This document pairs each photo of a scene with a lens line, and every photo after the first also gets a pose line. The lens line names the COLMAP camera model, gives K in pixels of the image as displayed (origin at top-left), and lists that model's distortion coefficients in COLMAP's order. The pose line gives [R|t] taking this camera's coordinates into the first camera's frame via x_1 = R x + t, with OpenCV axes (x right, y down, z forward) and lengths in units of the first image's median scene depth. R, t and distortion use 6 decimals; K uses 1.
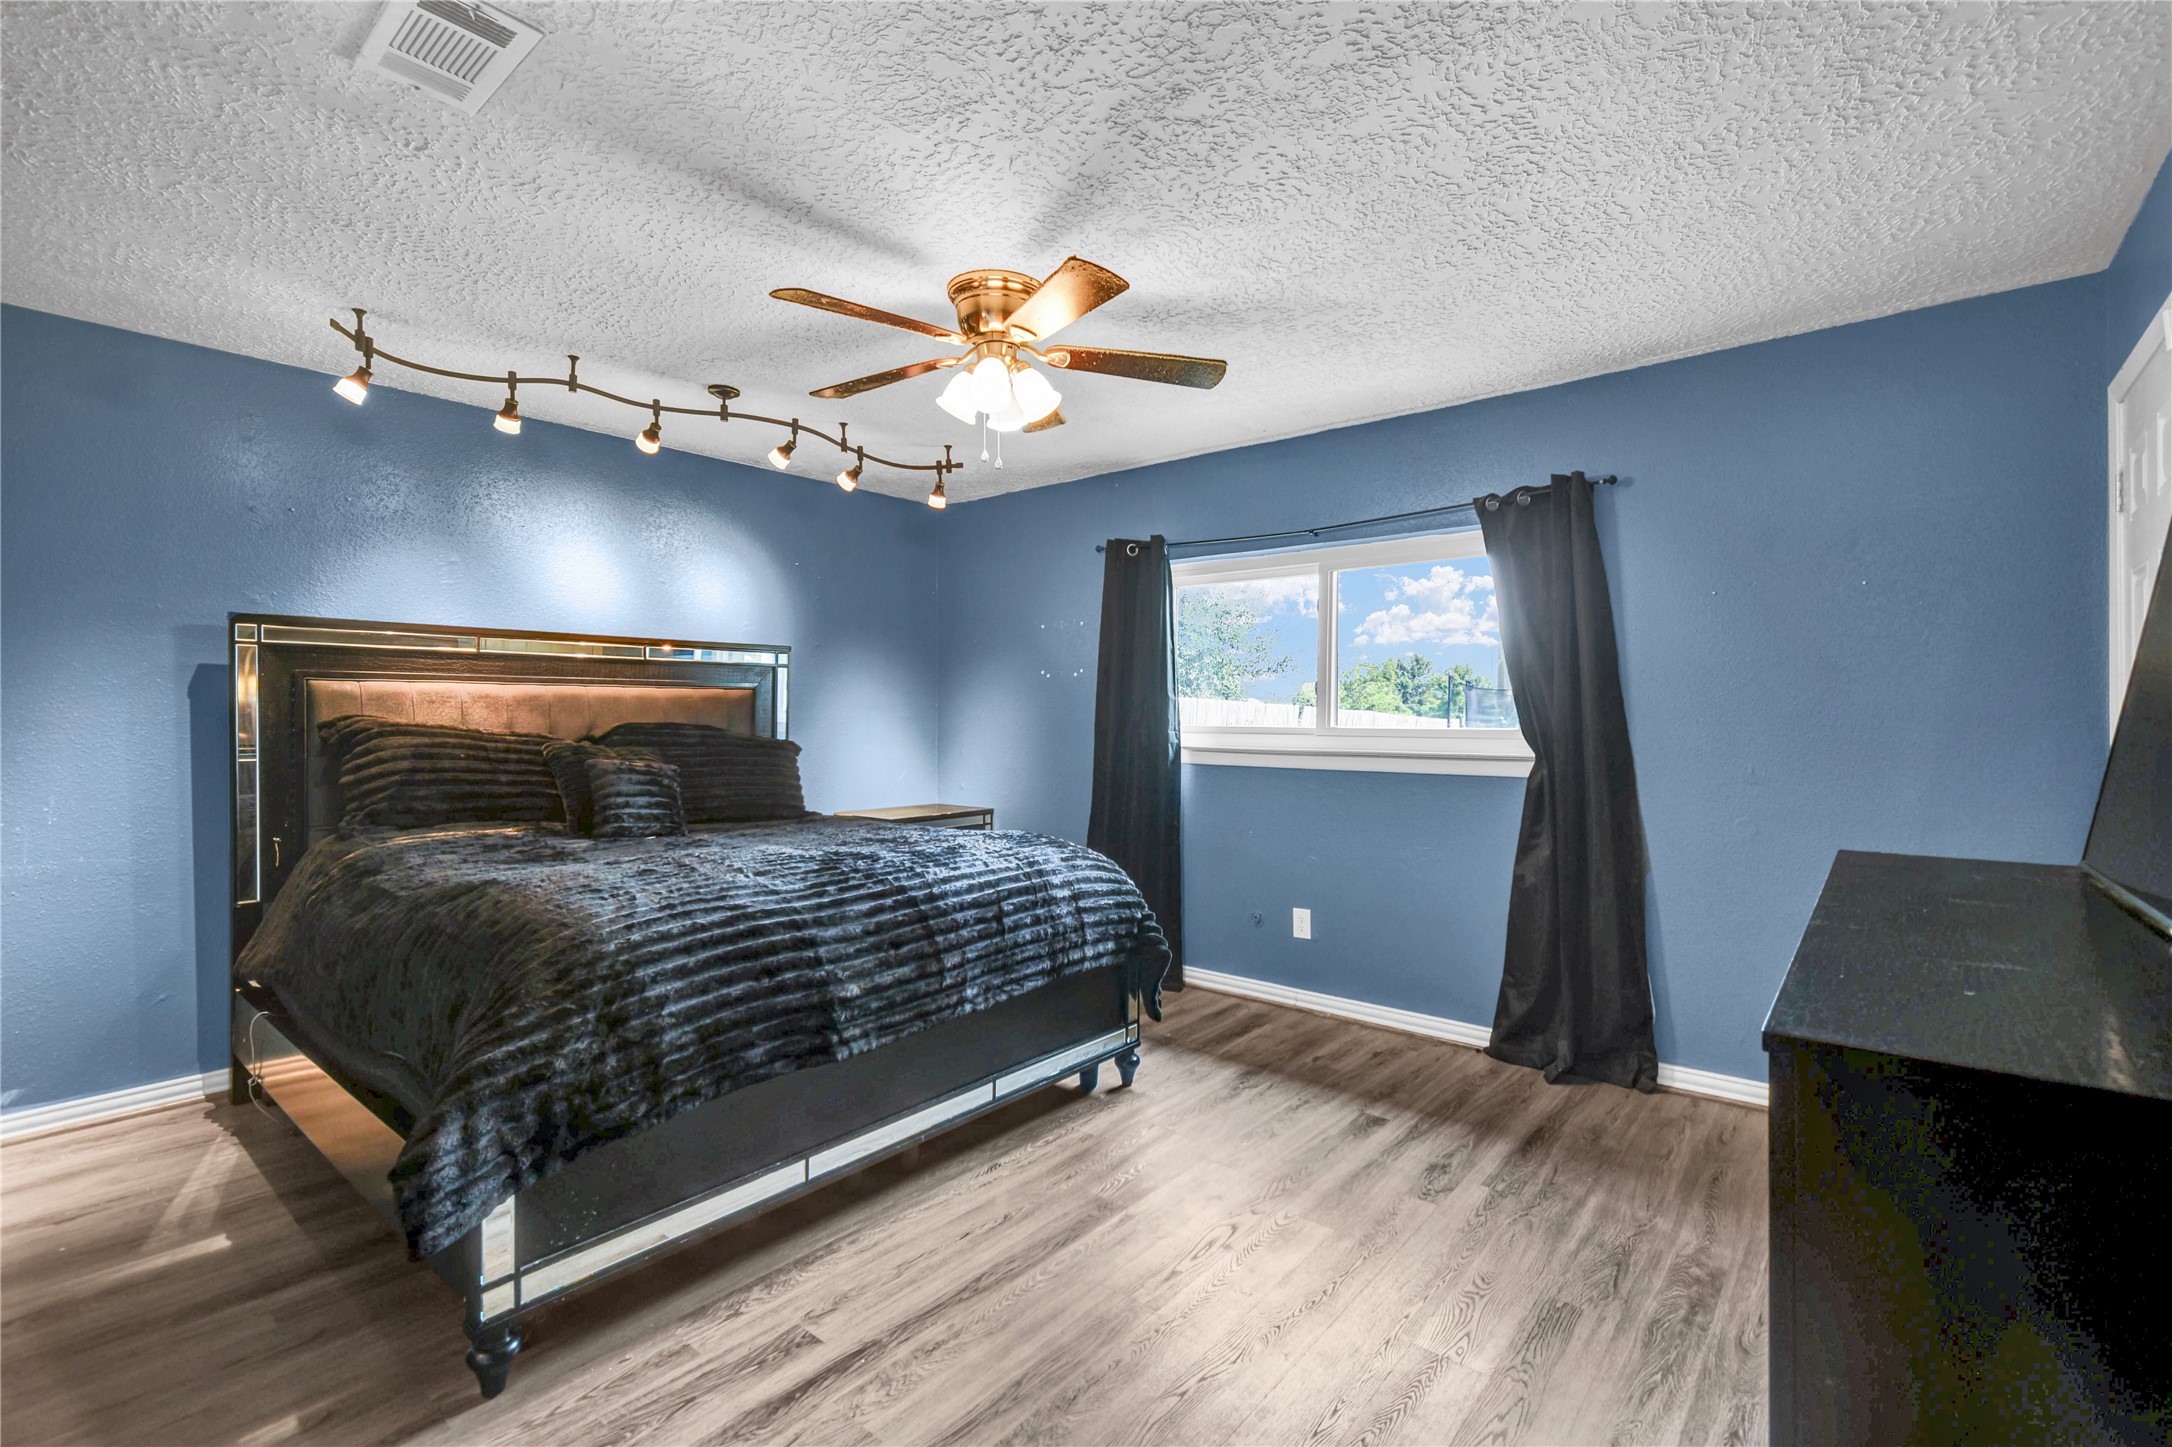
lens RADIAL K [[959.1, 0, 1086.7], [0, 959.1, 737.6], [0, 0, 1]] dist [-0.000375, -0.000027]
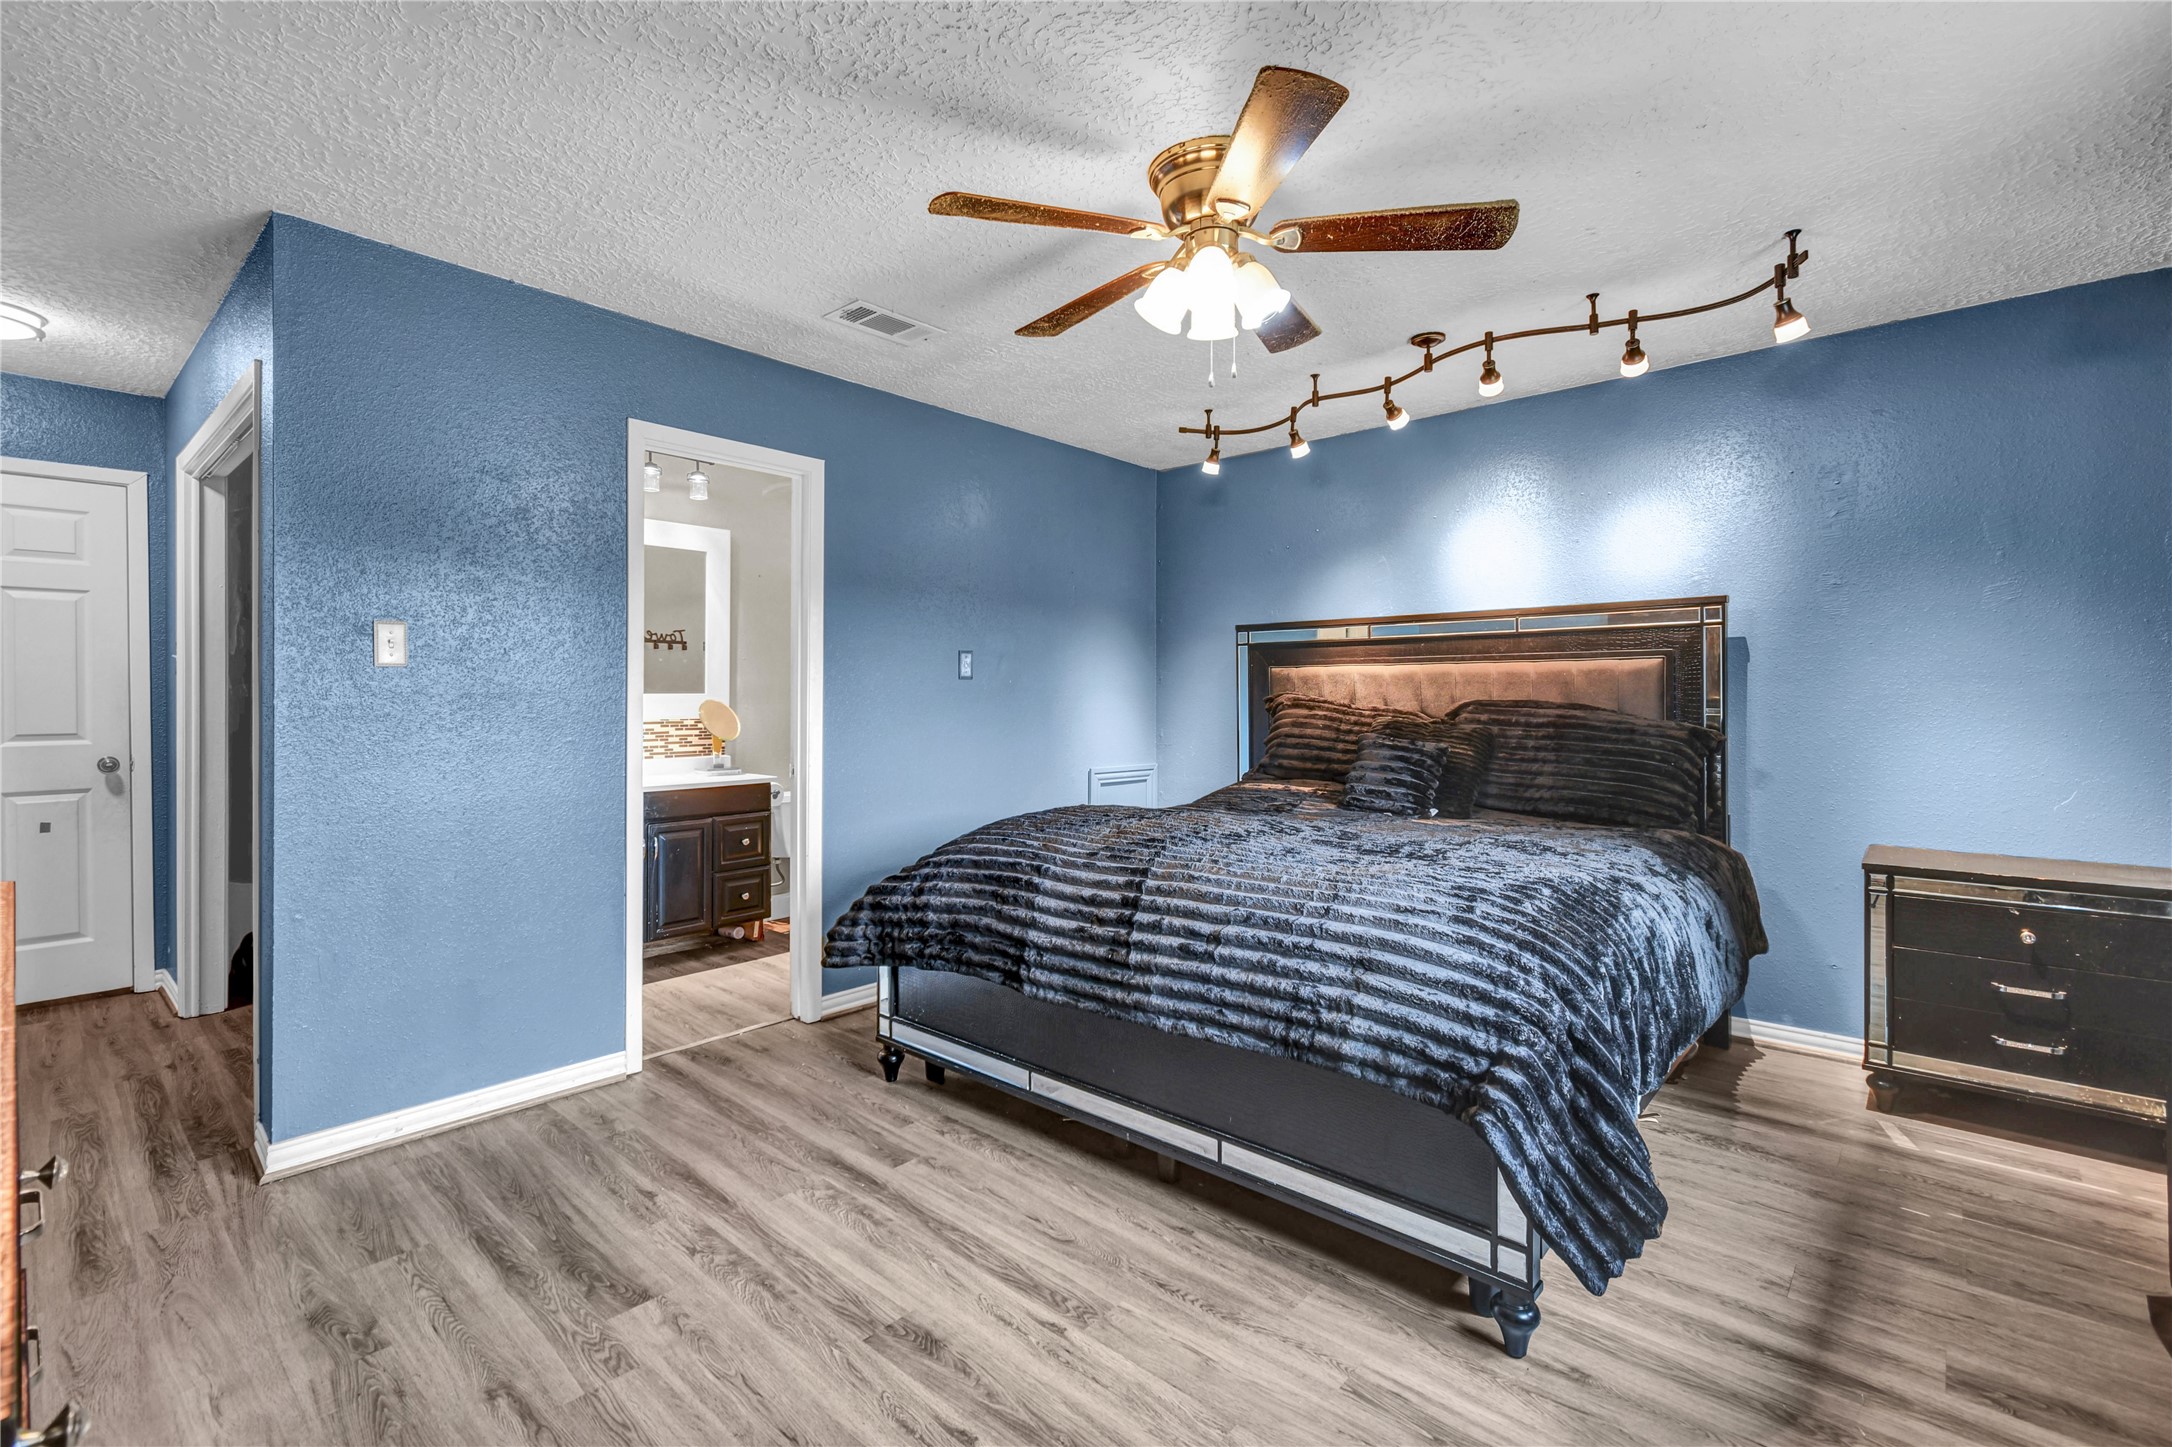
lens RADIAL K [[960.5, 0, 1079.8], [0, 960.5, 714.5], [0, 0, 1]] dist [0.000778, -0.000196]
pose [[-0.040138, 0.018586, -0.999021, 0.698944], [-0.019398, 0.999624, 0.019377, -0.016051], [0.999006, 0.020157, -0.039762, 0.884779]]
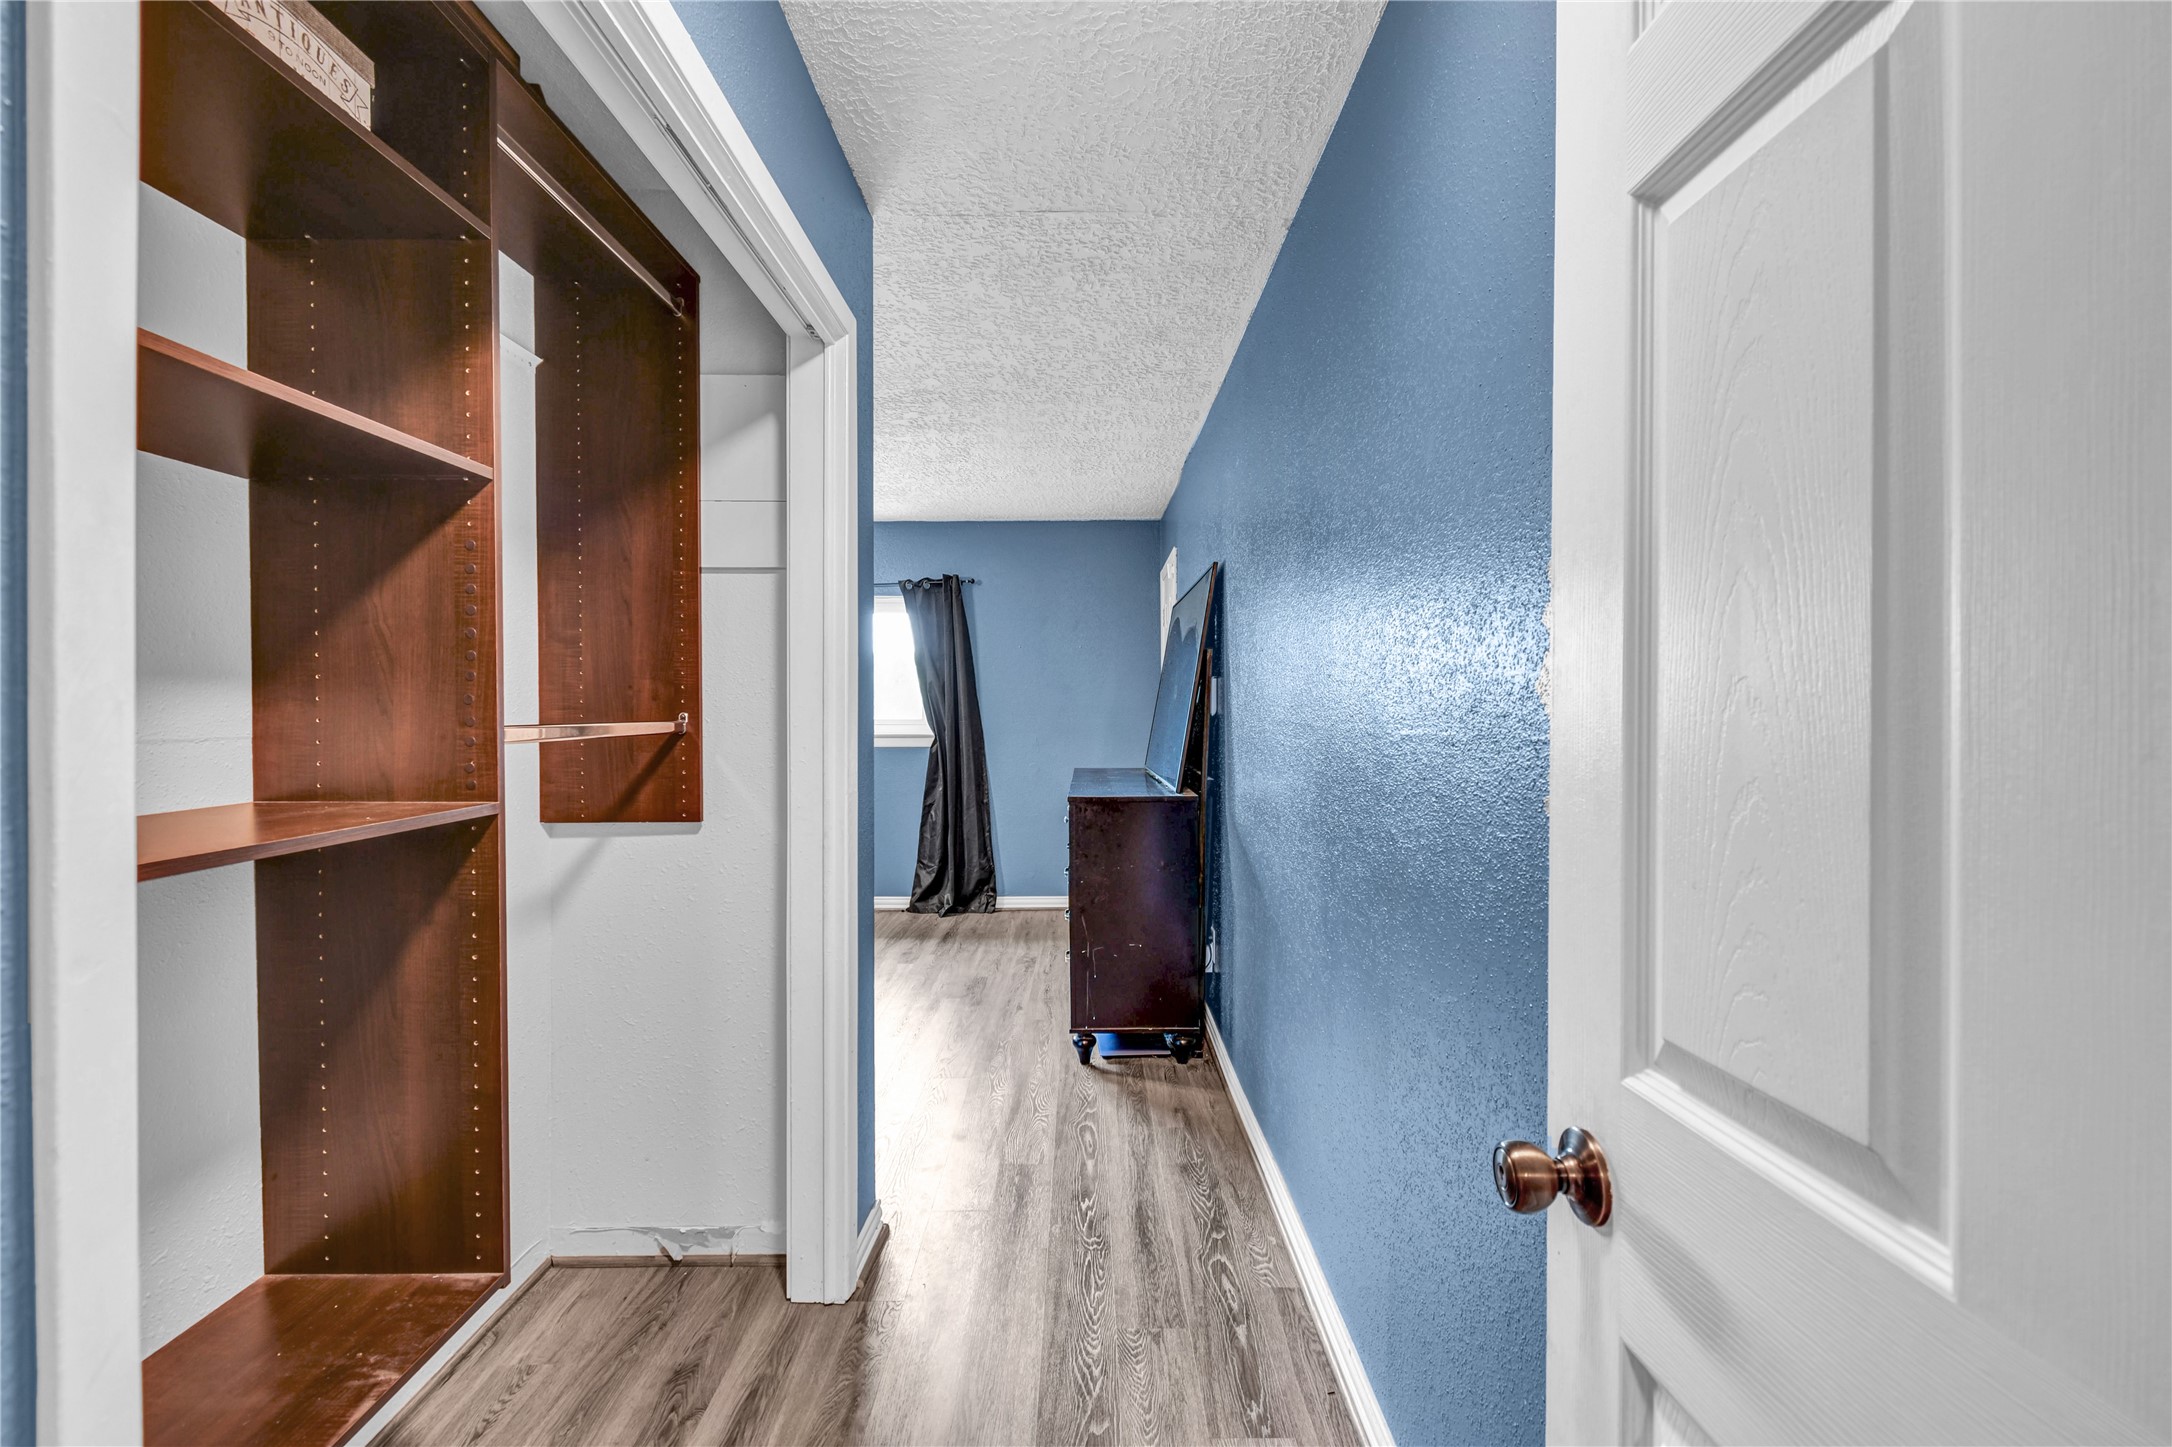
lens RADIAL K [[960.5, 0, 1079.8], [0, 960.5, 714.5], [0, 0, 1]] dist [0.000778, -0.000196]
pose [[0.773449, 0.000833, 0.633858, -0.446029], [0.006617, 0.999934, -0.009388, 0.002865], [-0.633824, 0.011455, 0.773392, -0.531778]]
